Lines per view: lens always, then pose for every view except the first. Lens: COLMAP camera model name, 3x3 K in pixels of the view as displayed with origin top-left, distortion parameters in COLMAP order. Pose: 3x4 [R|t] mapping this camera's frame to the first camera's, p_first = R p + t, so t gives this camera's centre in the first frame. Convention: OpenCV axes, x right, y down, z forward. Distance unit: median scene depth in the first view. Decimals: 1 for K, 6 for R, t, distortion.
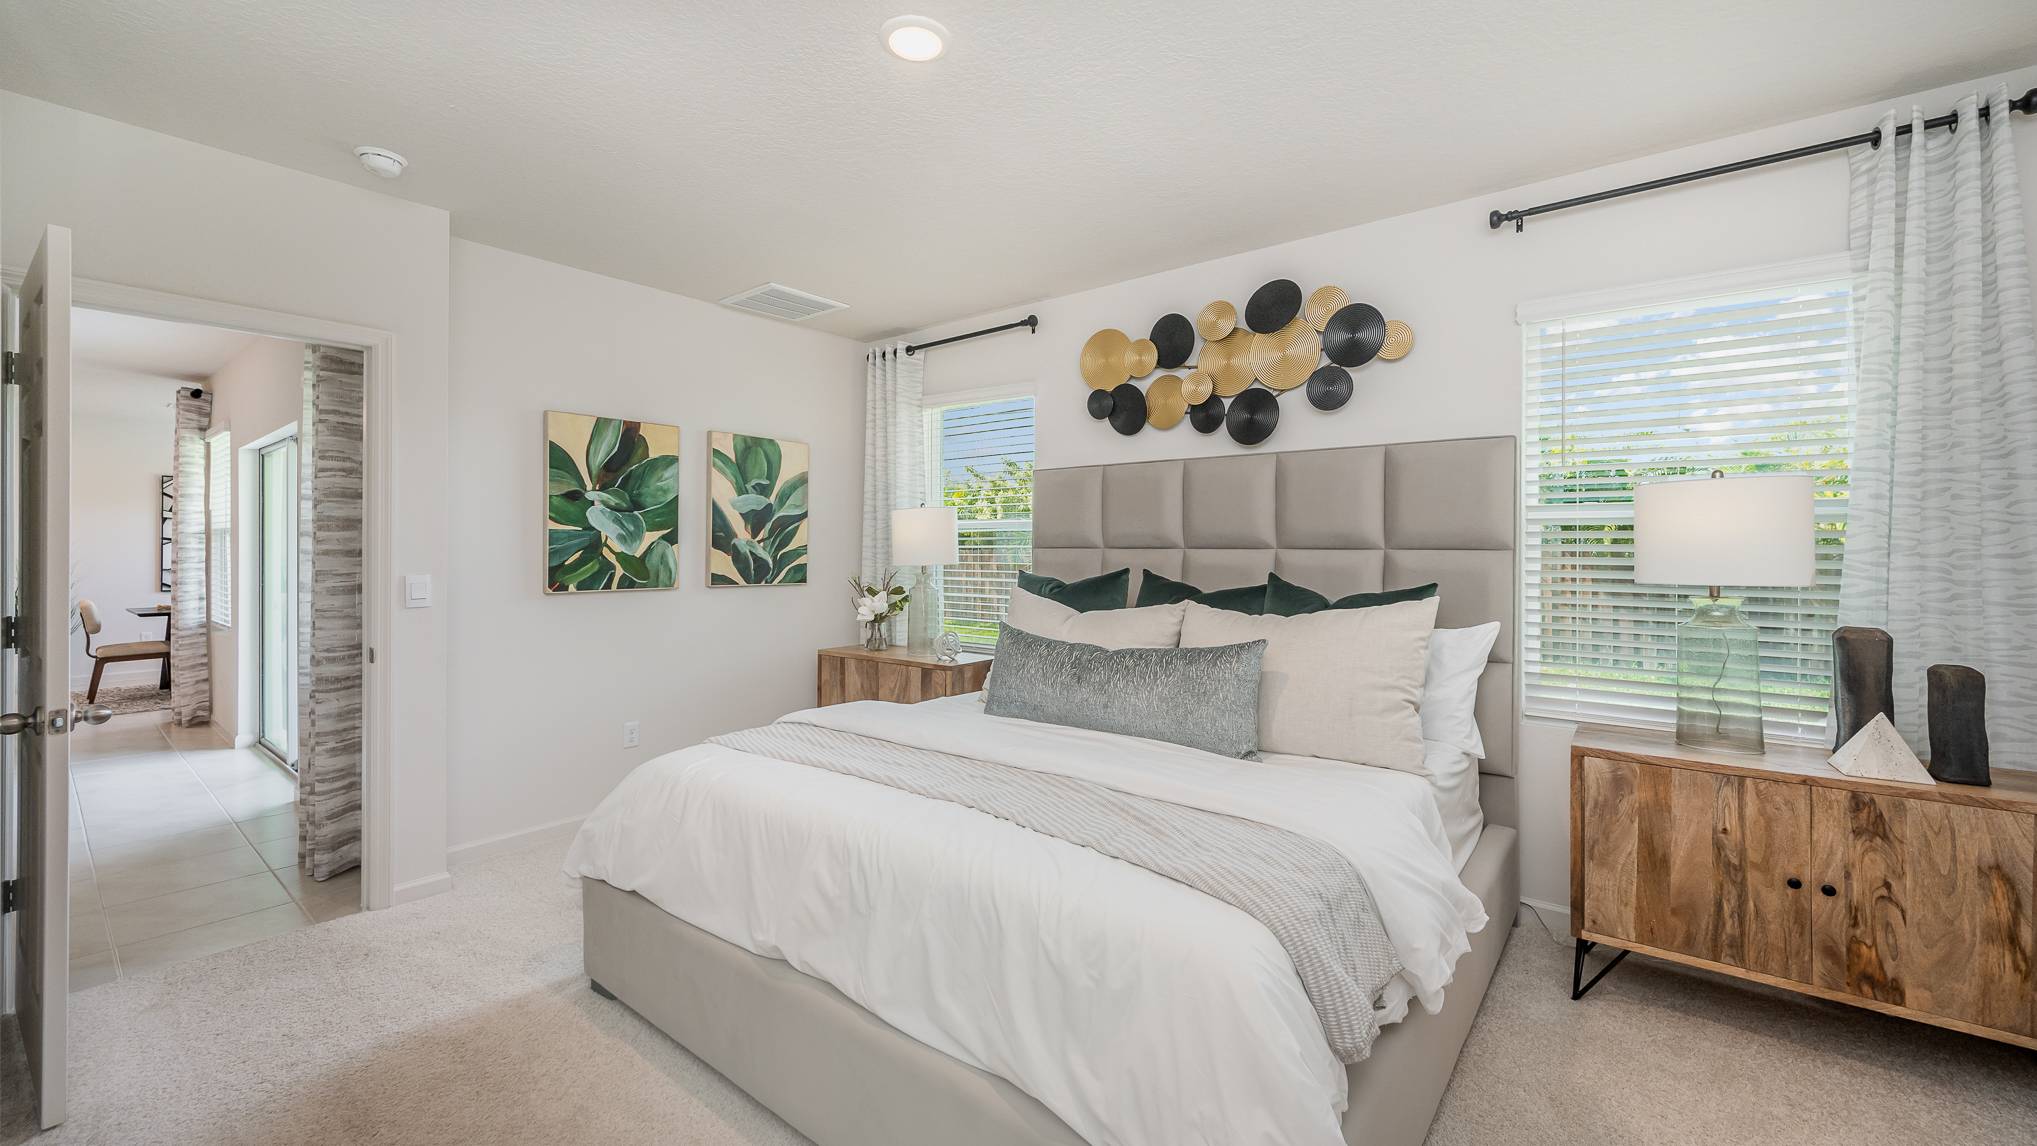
lens RADIAL K [[809.6, 0, 1010.6], [0, 809.6, 554.6], [0, 0, 1]] dist [-0.002443, 0.000003]
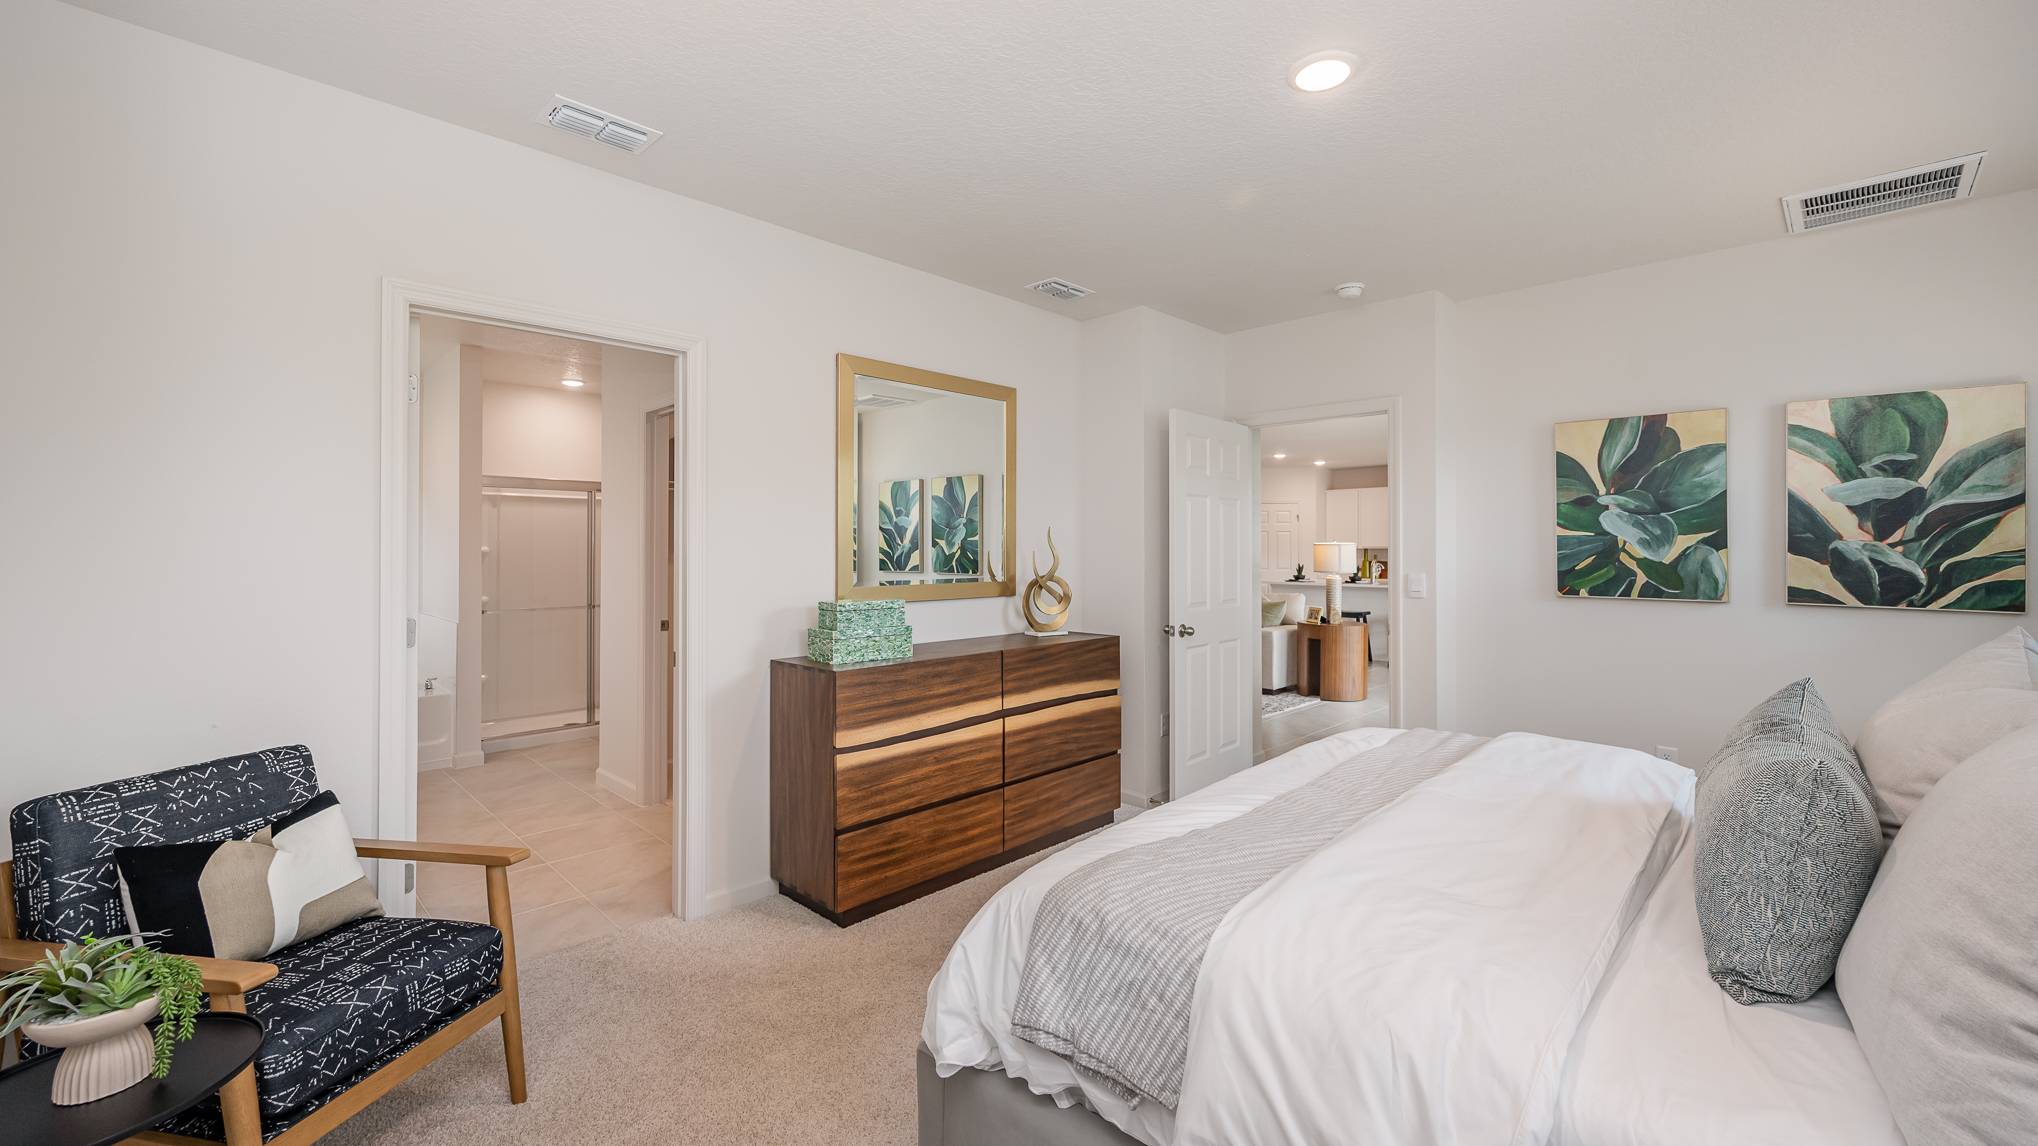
lens RADIAL K [[810.0, 0, 1016.7], [0, 810.0, 554.6], [0, 0, 1]] dist [-0.002443, 0.000003]
pose [[-0.103636, 0.006707, -0.994593, 0.495535], [-0.007881, 0.999940, 0.007564, -0.007863], [0.994584, 0.008622, -0.103577, 0.365646]]
